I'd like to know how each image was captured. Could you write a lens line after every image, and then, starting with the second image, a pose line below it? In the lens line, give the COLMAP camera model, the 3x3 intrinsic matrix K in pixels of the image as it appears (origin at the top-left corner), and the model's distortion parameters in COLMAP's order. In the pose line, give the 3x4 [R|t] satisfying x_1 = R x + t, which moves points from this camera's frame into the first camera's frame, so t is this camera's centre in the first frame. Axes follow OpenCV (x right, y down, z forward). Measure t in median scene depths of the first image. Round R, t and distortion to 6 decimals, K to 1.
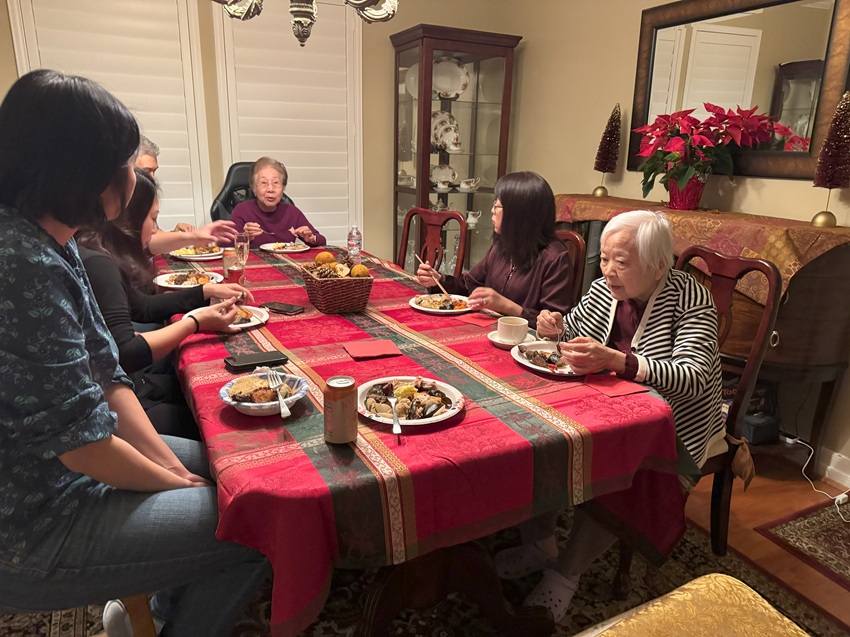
lens RADIAL K [[601.4, 0, 425.1], [0, 601.4, 318.5], [0, 0, 1]] dist [0.040437, -0.048447]
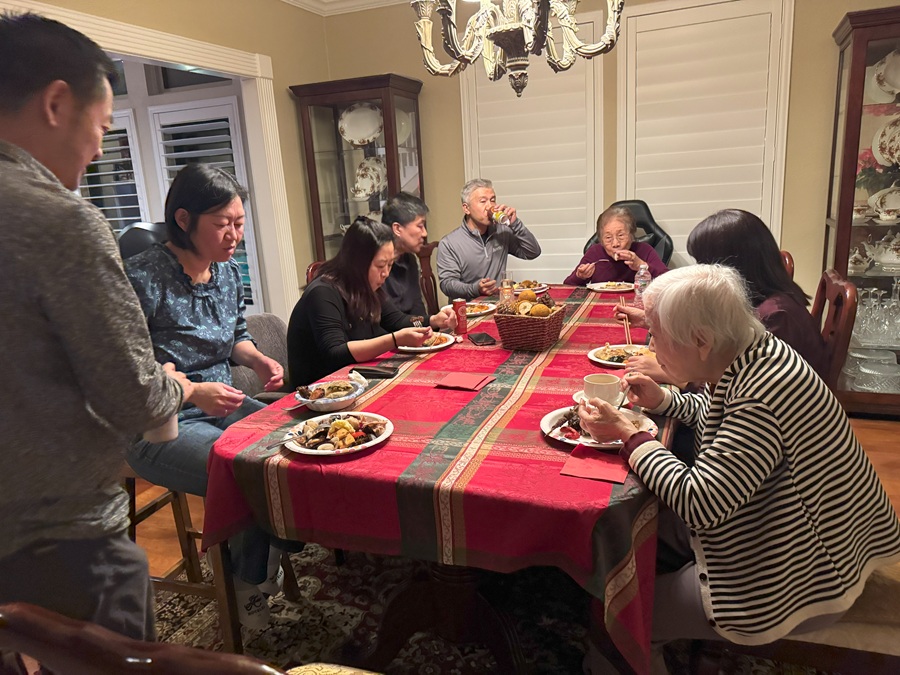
lens RADIAL K [[636.8, 0, 452.3], [0, 636.8, 339.1], [0, 0, 1]] dist [0.040437, -0.048447]
pose [[0.658159, 0.112867, -0.744371, 0.680962], [-0.141201, 0.989660, 0.025212, -0.044527], [0.739520, 0.088512, 0.667290, 0.226570]]
